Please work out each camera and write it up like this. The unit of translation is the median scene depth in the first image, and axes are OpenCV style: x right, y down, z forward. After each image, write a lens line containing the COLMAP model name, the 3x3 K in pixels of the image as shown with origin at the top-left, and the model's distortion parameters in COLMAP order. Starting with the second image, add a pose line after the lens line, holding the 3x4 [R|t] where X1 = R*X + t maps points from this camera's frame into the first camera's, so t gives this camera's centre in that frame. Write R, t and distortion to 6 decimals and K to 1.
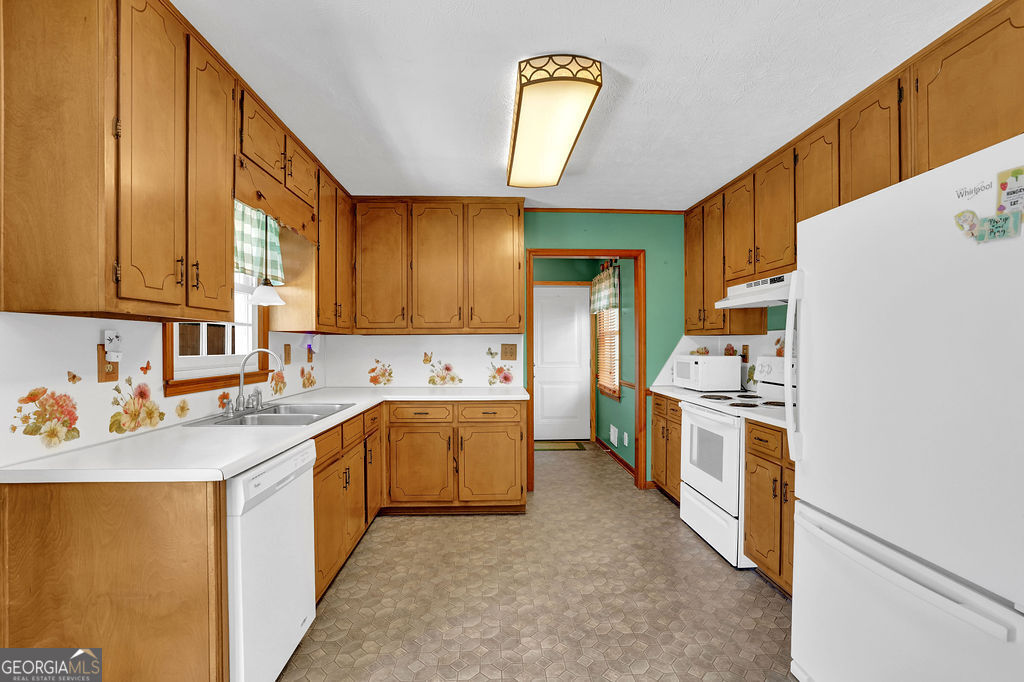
lens RADIAL K [[464.5, 0, 510.4], [0, 464.5, 345.2], [0, 0, 1]] dist [-0.039177, 0.013037]
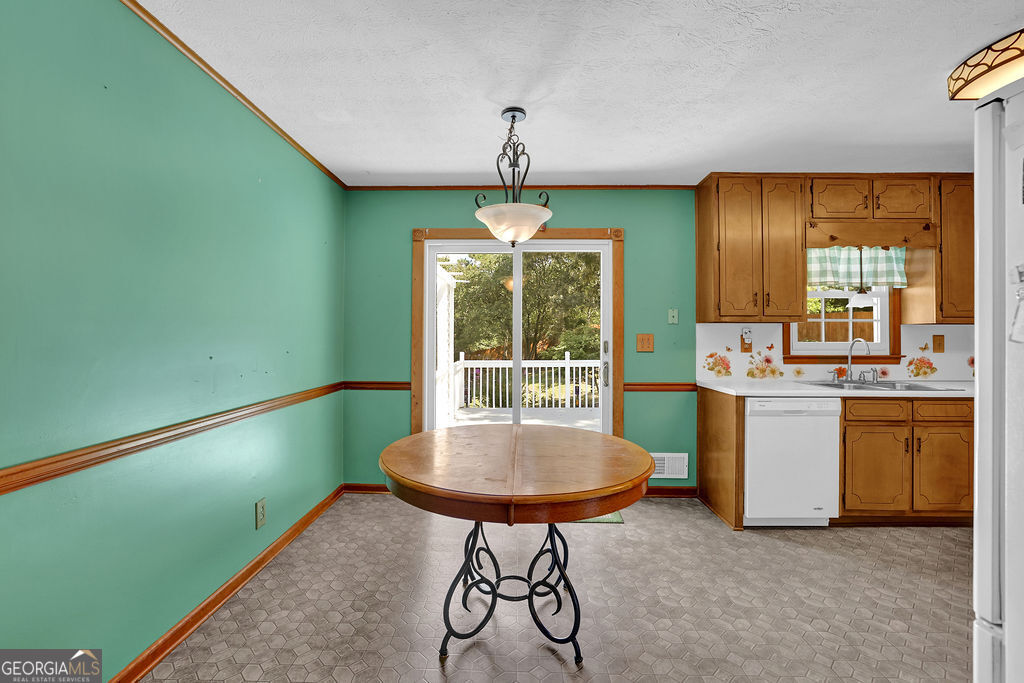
lens RADIAL K [[450.4, 0, 511.4], [0, 450.4, 329.2], [0, 0, 1]] dist [-0.003229, 0.003673]
pose [[-0.060696, -0.014722, -0.998048, 0.663640], [-0.002182, 0.999891, -0.014616, 0.001589], [0.998154, 0.001290, -0.060722, 0.011420]]
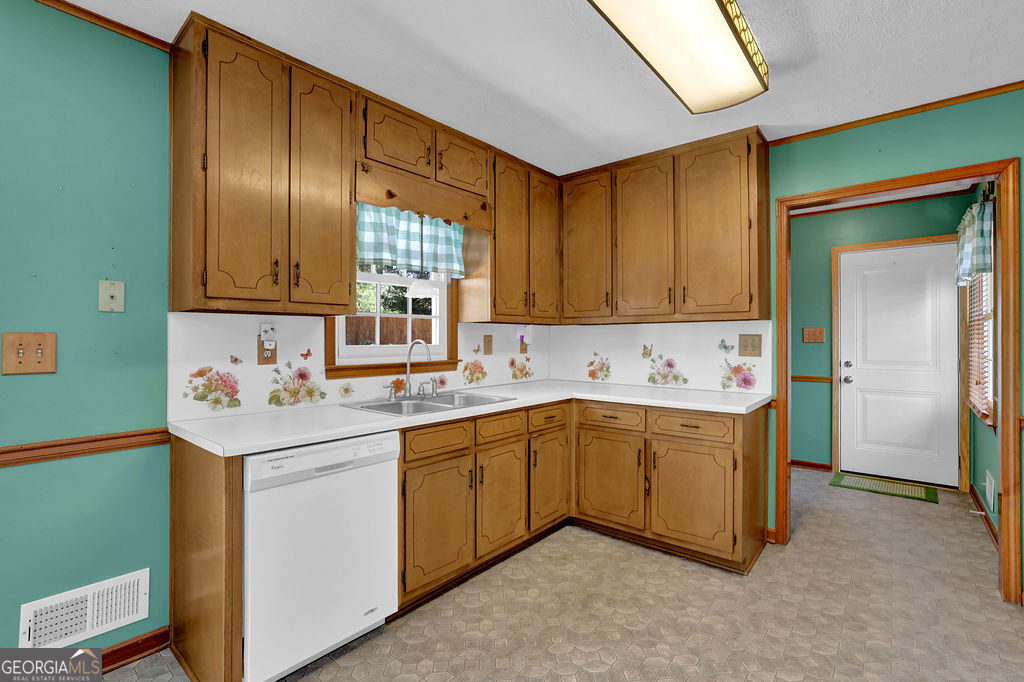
lens RADIAL K [[464.5, 0, 518.9], [0, 464.5, 341.6], [0, 0, 1]] dist [-0.039177, 0.013037]
pose [[0.739282, 0.004248, -0.673383, 0.255120], [0.001010, 0.999972, 0.007417, 0.003679], [0.673395, -0.006163, 0.739257, 0.266688]]
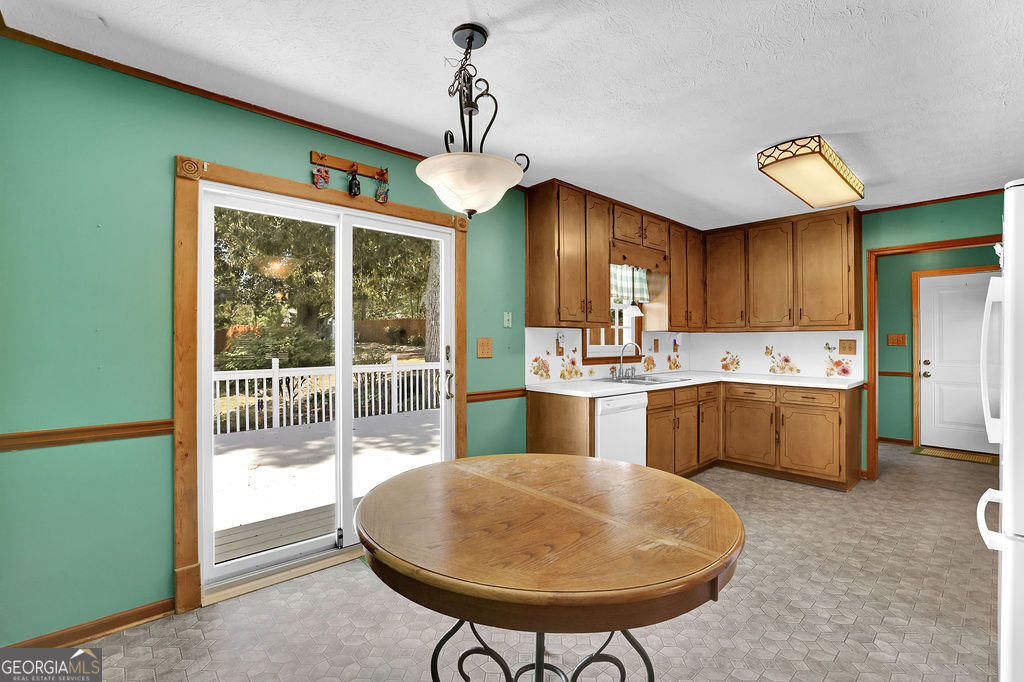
lens RADIAL K [[464.5, 0, 510.2], [0, 464.5, 335.6], [0, 0, 1]] dist [-0.039177, 0.013037]
pose [[0.633899, -0.003678, -0.773407, 0.382336], [-0.003806, 0.999962, -0.007875, -0.000627], [0.773406, 0.007935, 0.633861, -0.337807]]
